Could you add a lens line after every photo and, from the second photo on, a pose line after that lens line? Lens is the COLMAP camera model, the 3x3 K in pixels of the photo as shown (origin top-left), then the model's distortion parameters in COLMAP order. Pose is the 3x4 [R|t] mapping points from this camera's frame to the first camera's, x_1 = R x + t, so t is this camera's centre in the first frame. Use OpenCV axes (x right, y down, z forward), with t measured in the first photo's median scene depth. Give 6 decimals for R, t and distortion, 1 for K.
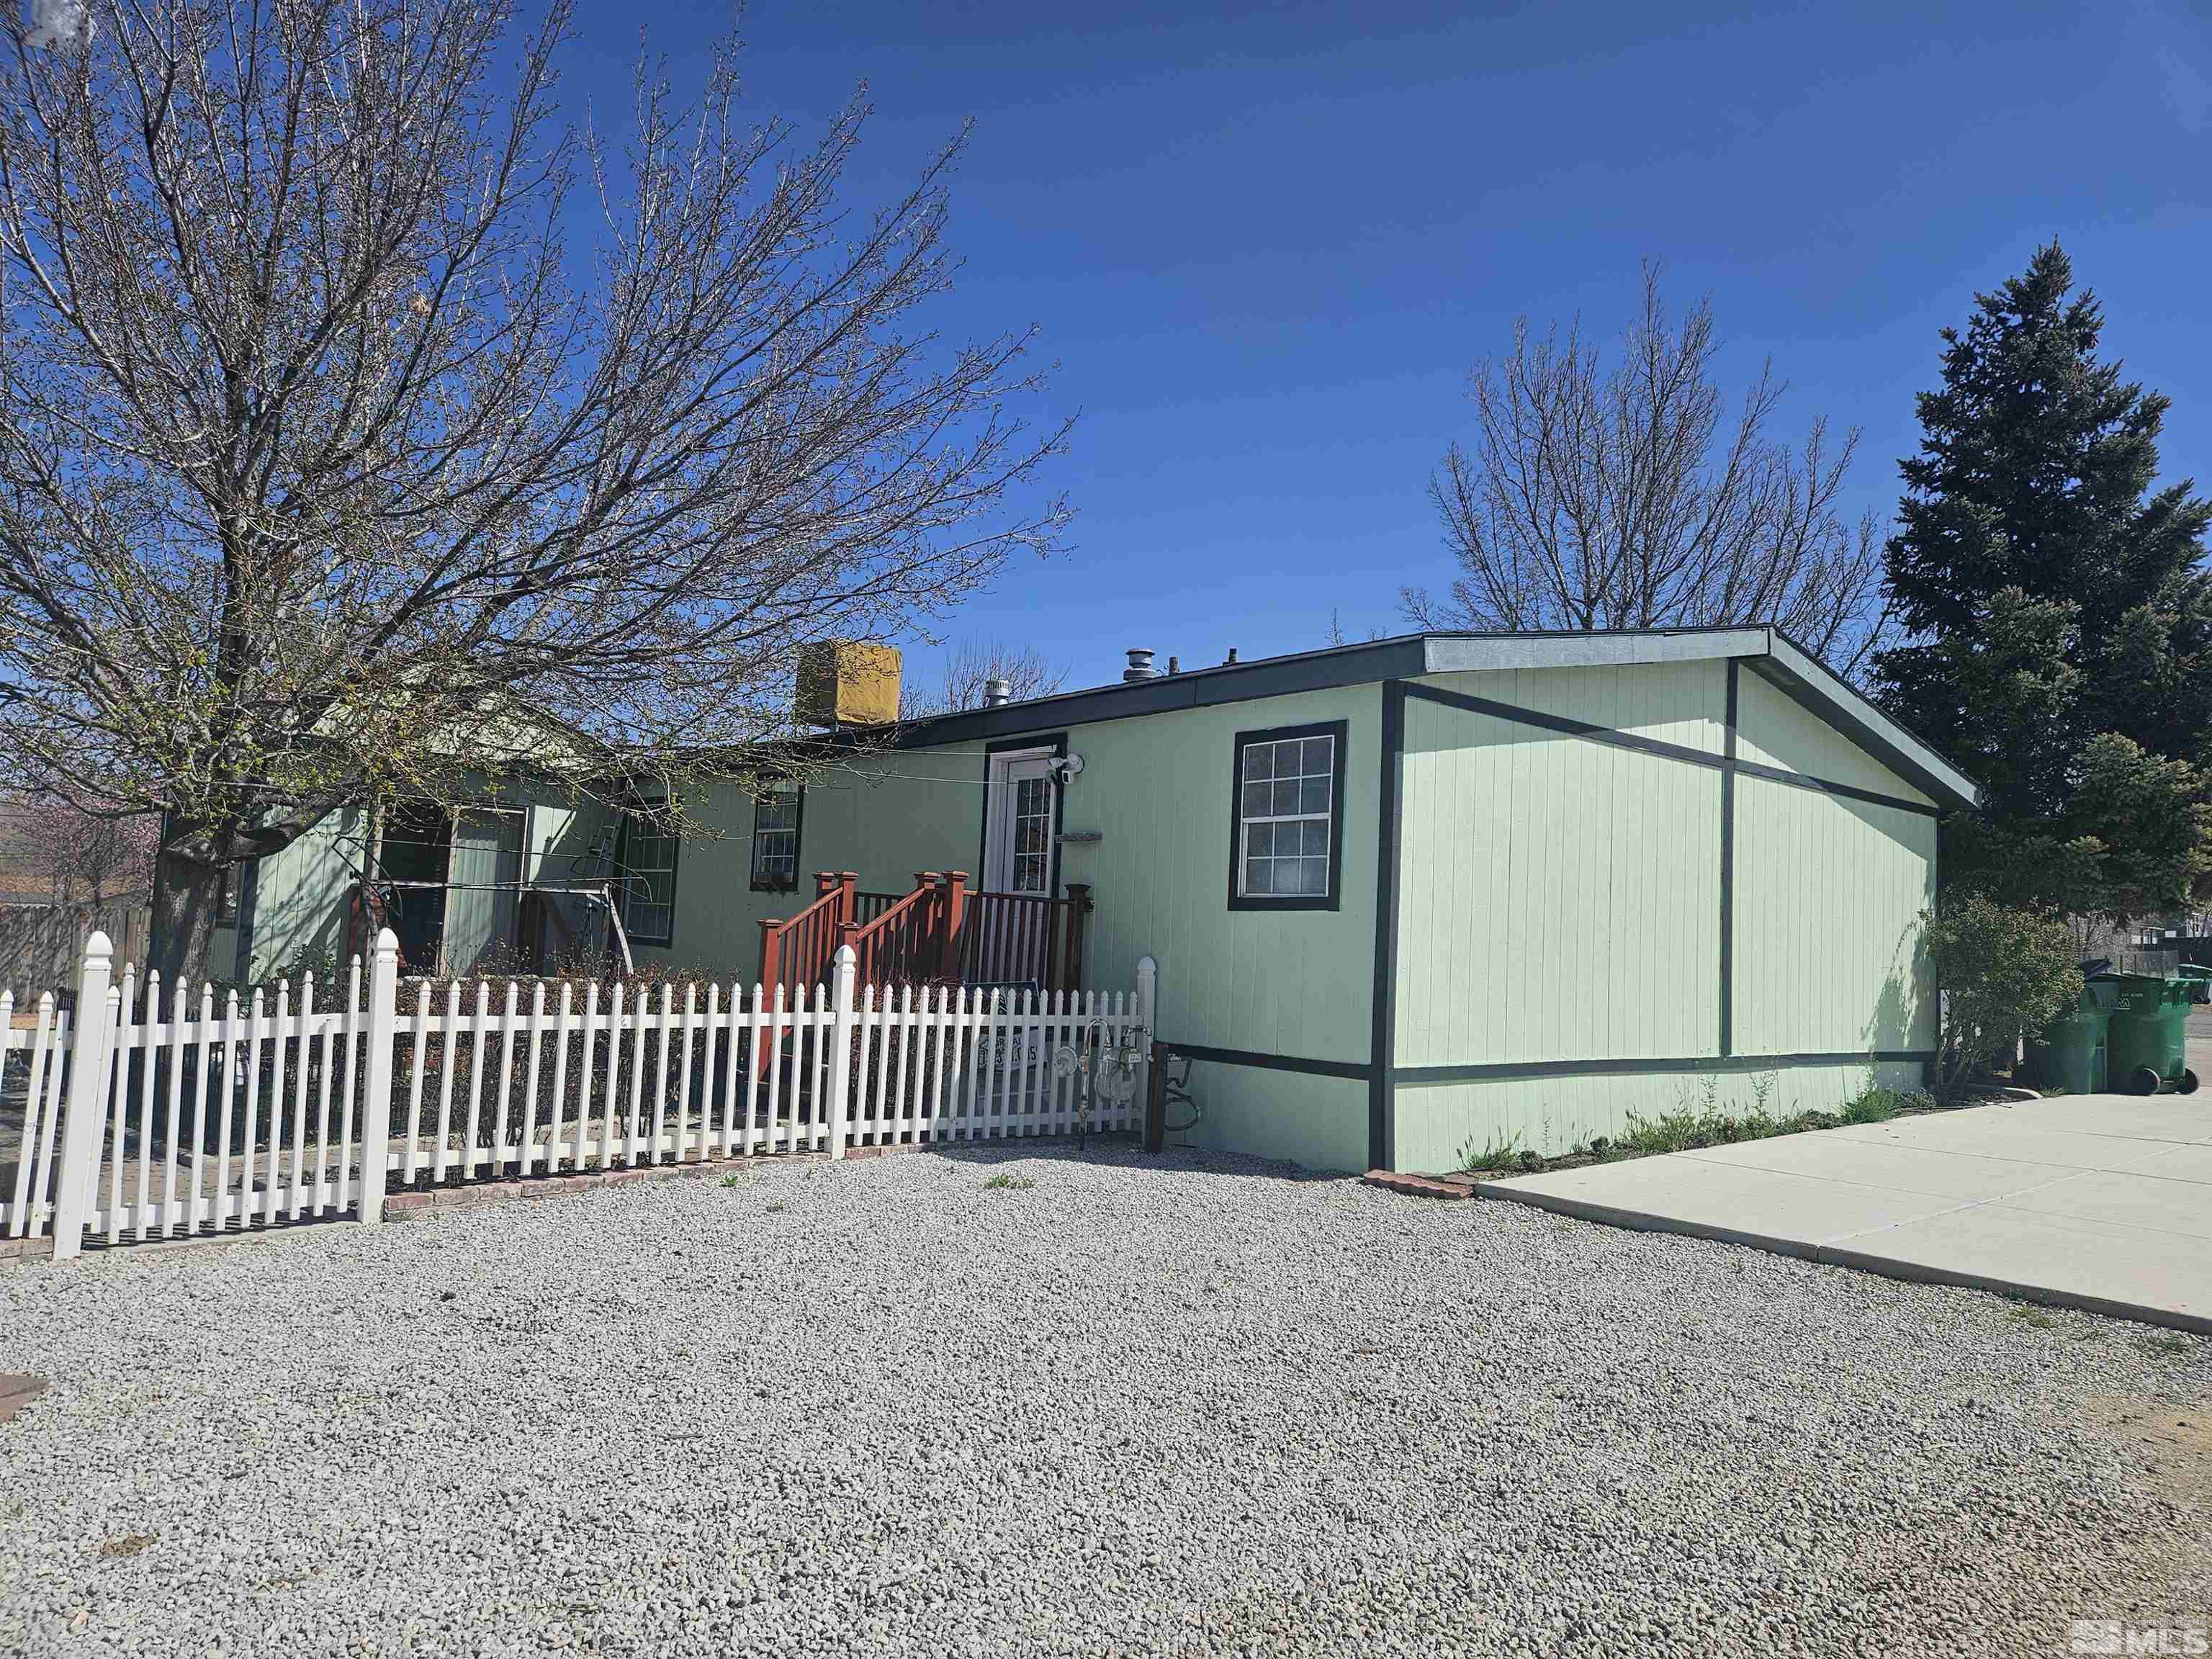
lens RADIAL K [[1459.8, 0, 1125.3], [0, 1459.8, 827.6], [0, 0, 1]] dist [0.054908, -0.049550]
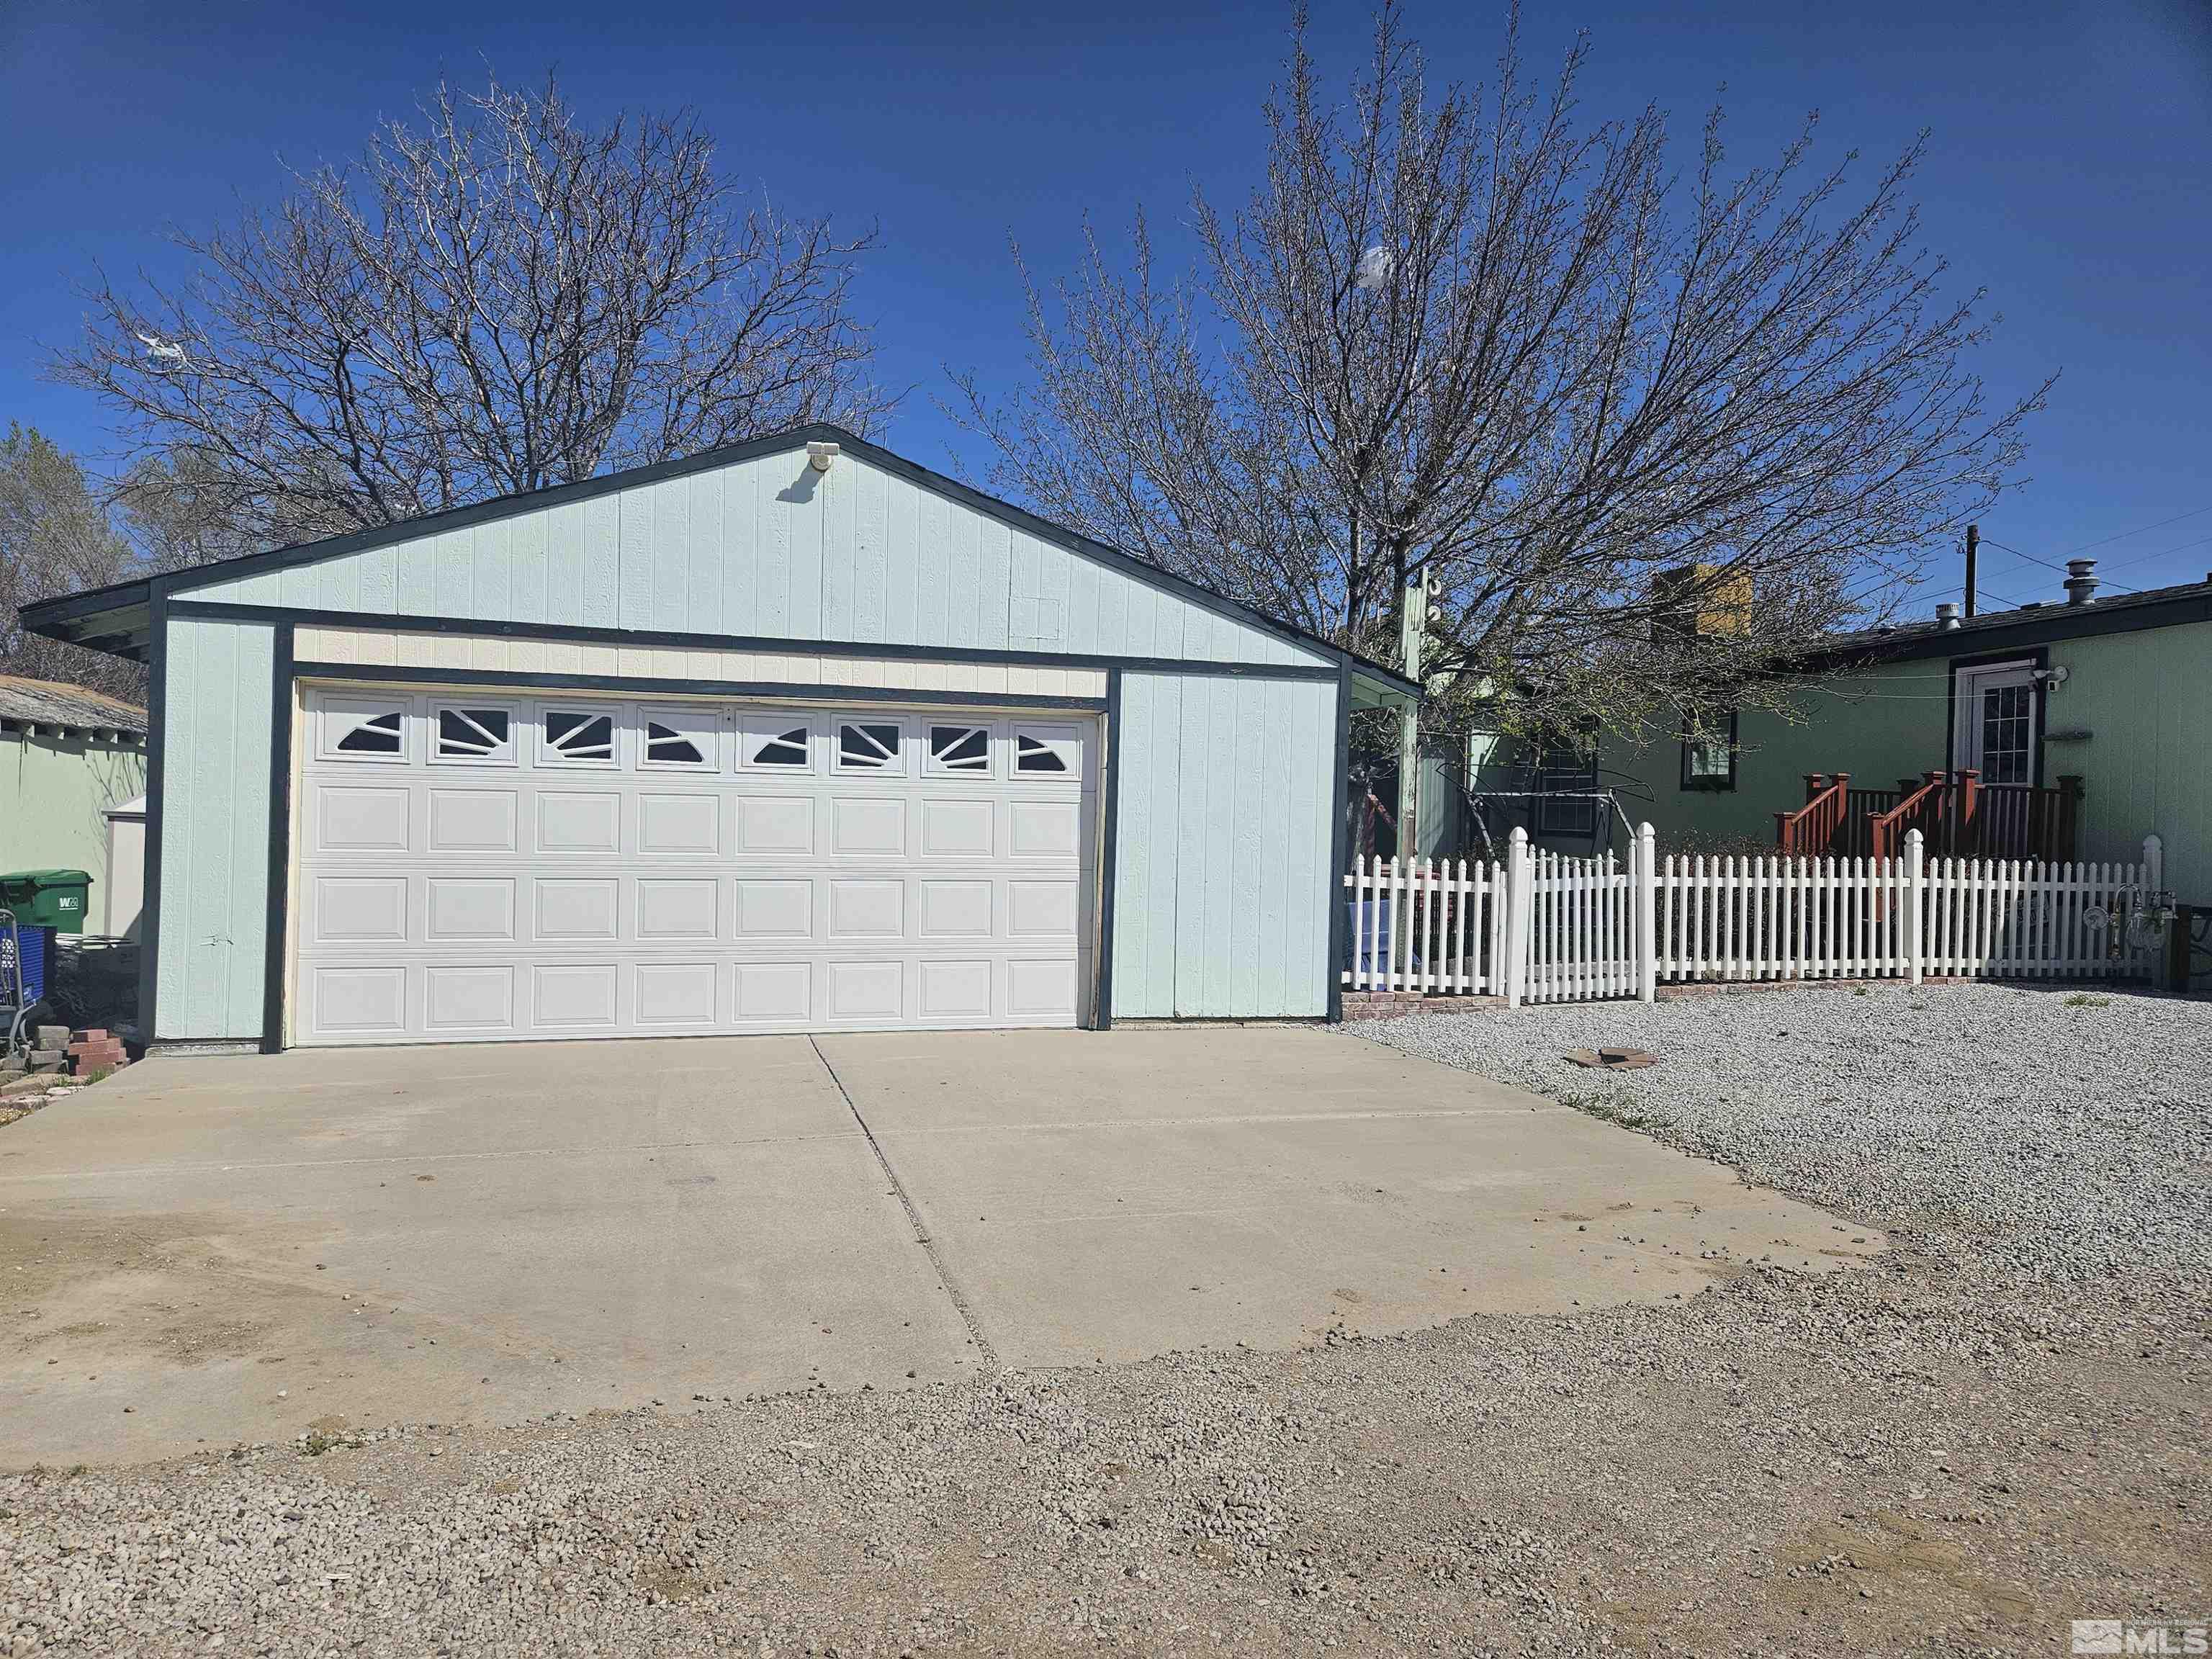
lens RADIAL K [[1459.8, 0, 1084.5], [0, 1459.8, 827.8], [0, 0, 1]] dist [0.054908, -0.049550]
pose [[0.893495, -0.023009, -0.448484, -0.246455], [0.054397, 0.996878, 0.057230, -0.037635], [0.445767, -0.075531, 0.891957, -0.519041]]
